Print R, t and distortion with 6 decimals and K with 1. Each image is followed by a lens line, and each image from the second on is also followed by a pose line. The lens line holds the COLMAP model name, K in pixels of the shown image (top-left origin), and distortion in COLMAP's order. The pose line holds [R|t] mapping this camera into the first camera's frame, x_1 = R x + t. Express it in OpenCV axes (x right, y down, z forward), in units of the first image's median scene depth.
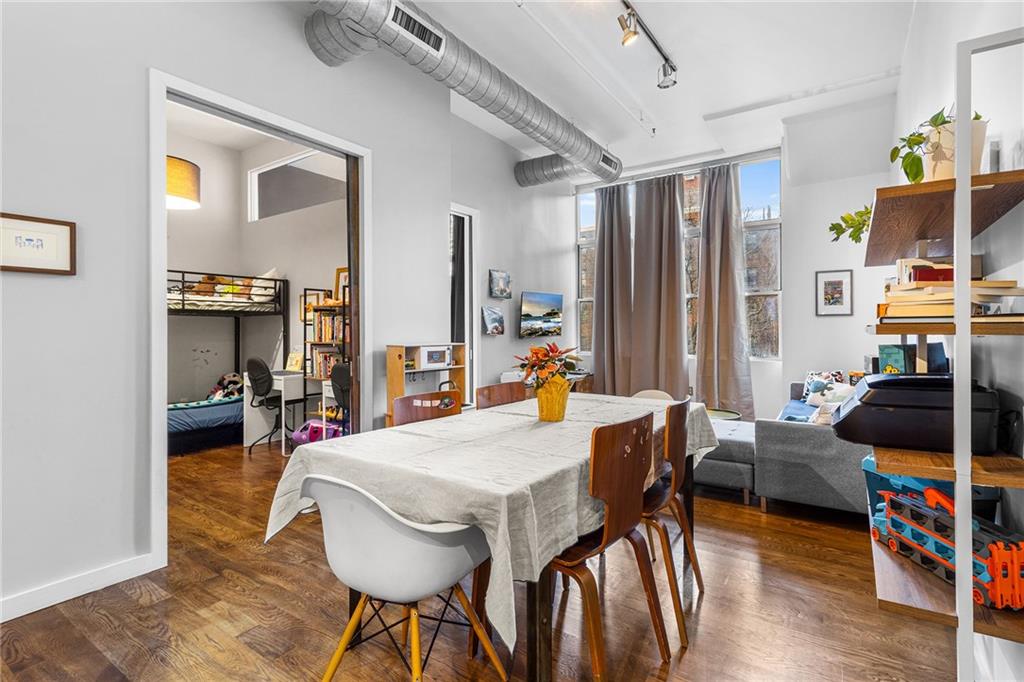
lens RADIAL K [[480.5, 0, 529.6], [0, 480.5, 331.4], [0, 0, 1]] dist [-0.000340, 0.000147]
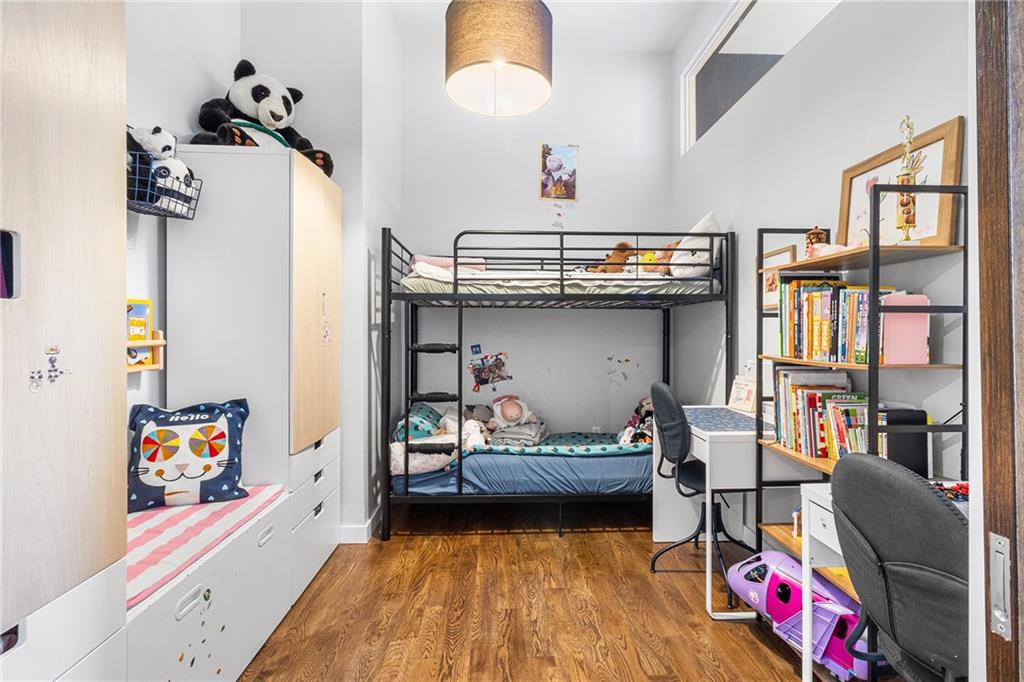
lens RADIAL K [[480.5, 0, 529.6], [0, 480.5, 331.4], [0, 0, 1]] dist [-0.000340, 0.000147]
pose [[0.596759, 0.002227, -0.802417, -0.249418], [-0.003067, 0.999995, 0.000494, 0.000374], [0.802414, 0.002166, 0.596763, 0.585412]]
